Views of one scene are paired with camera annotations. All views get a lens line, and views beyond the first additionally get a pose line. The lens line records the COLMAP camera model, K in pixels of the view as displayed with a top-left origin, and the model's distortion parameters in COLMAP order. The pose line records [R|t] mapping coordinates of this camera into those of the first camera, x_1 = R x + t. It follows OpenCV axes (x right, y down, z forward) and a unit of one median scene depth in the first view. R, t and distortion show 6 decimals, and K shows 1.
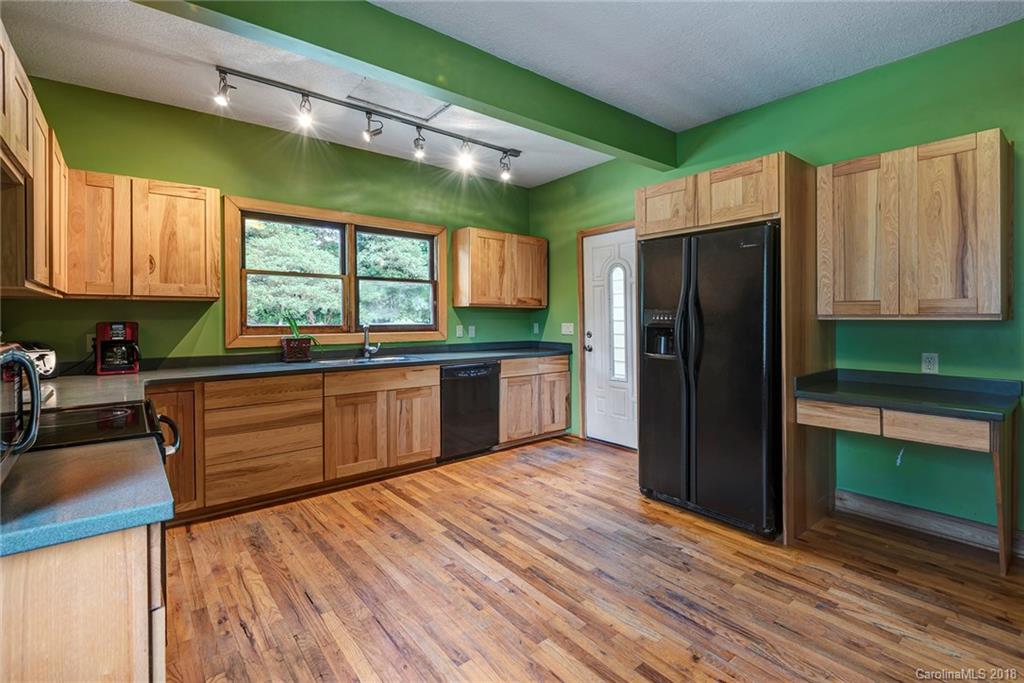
lens RADIAL K [[469.5, 0, 475.0], [0, 469.5, 319.4], [0, 0, 1]] dist [0.032770, -0.039946]
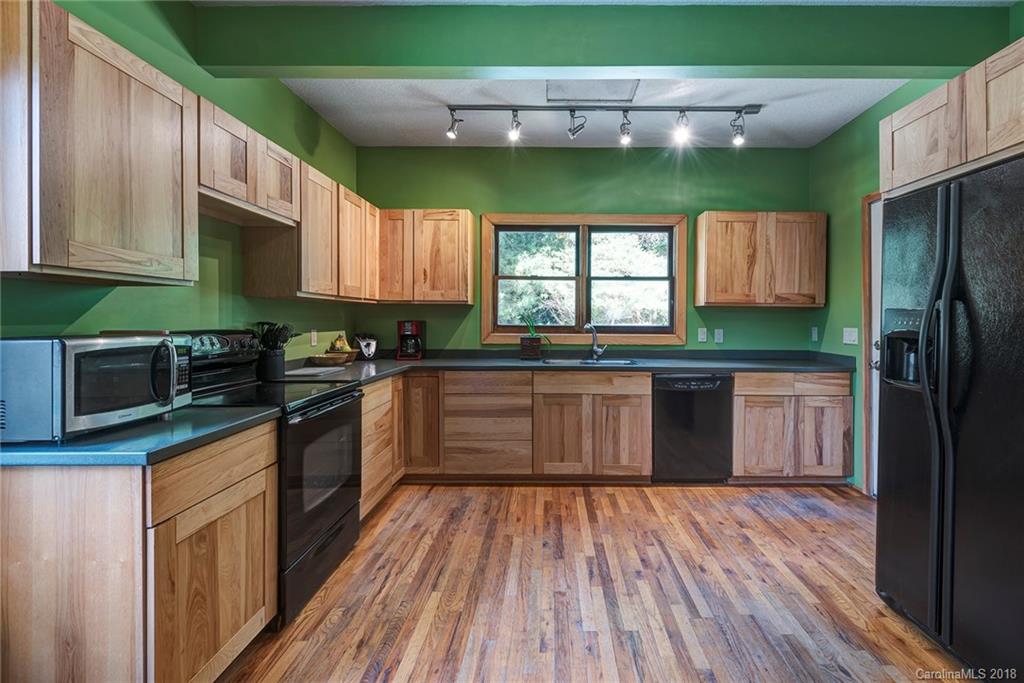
lens RADIAL K [[467.6, 0, 529.8], [0, 467.6, 320.9], [0, 0, 1]] dist [0.033059, -0.027966]
pose [[0.783995, 0.010102, -0.620685, 0.316655], [-0.007374, 0.999949, 0.006960, -0.005330], [0.620723, -0.000880, 0.784029, 0.176265]]
